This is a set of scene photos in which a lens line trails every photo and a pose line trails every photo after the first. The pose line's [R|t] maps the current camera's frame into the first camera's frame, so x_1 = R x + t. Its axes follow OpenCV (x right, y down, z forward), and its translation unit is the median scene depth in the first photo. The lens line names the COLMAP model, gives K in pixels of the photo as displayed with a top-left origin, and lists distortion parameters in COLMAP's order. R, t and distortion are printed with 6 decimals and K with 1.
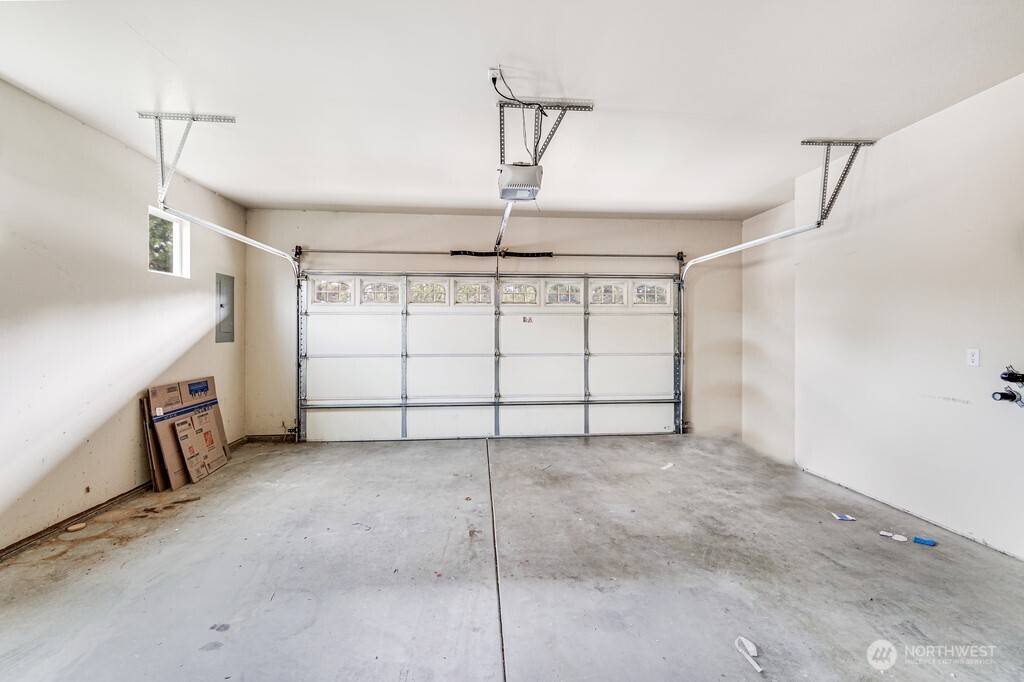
lens RADIAL K [[448.2, 0, 514.1], [0, 448.2, 334.5], [0, 0, 1]] dist [0.002875, -0.000610]
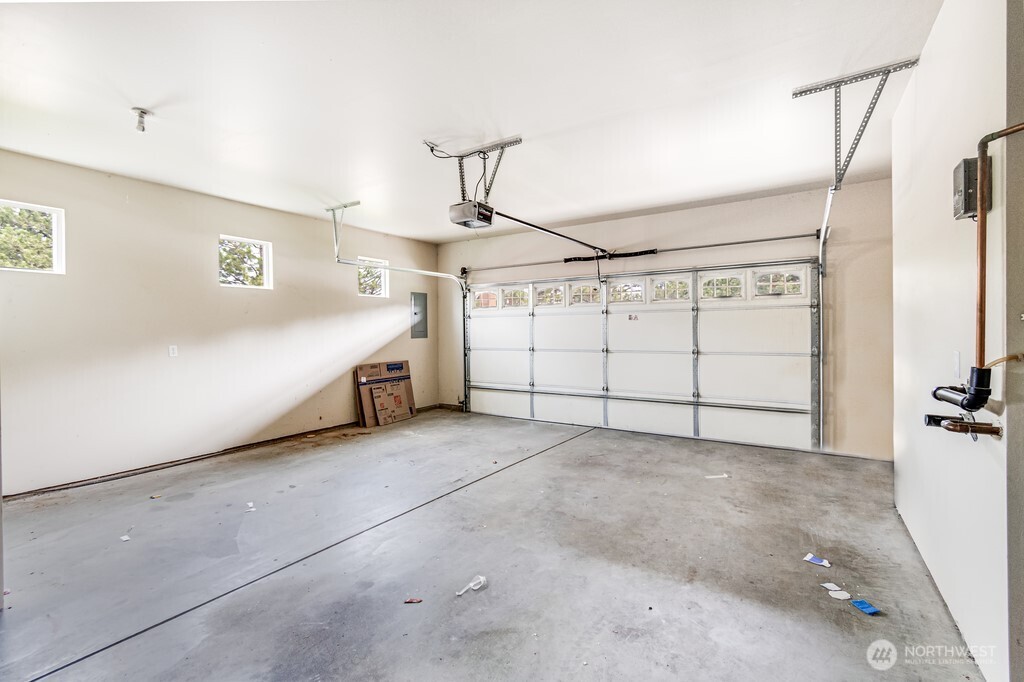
lens RADIAL K [[448.2, 0, 525.8], [0, 448.2, 337.2], [0, 0, 1]] dist [0.002875, -0.000610]
pose [[0.793899, 0.002832, -0.608044, 0.494448], [0.005176, 0.999921, 0.011416, -0.000773], [0.608028, -0.012211, 0.793821, 0.035452]]
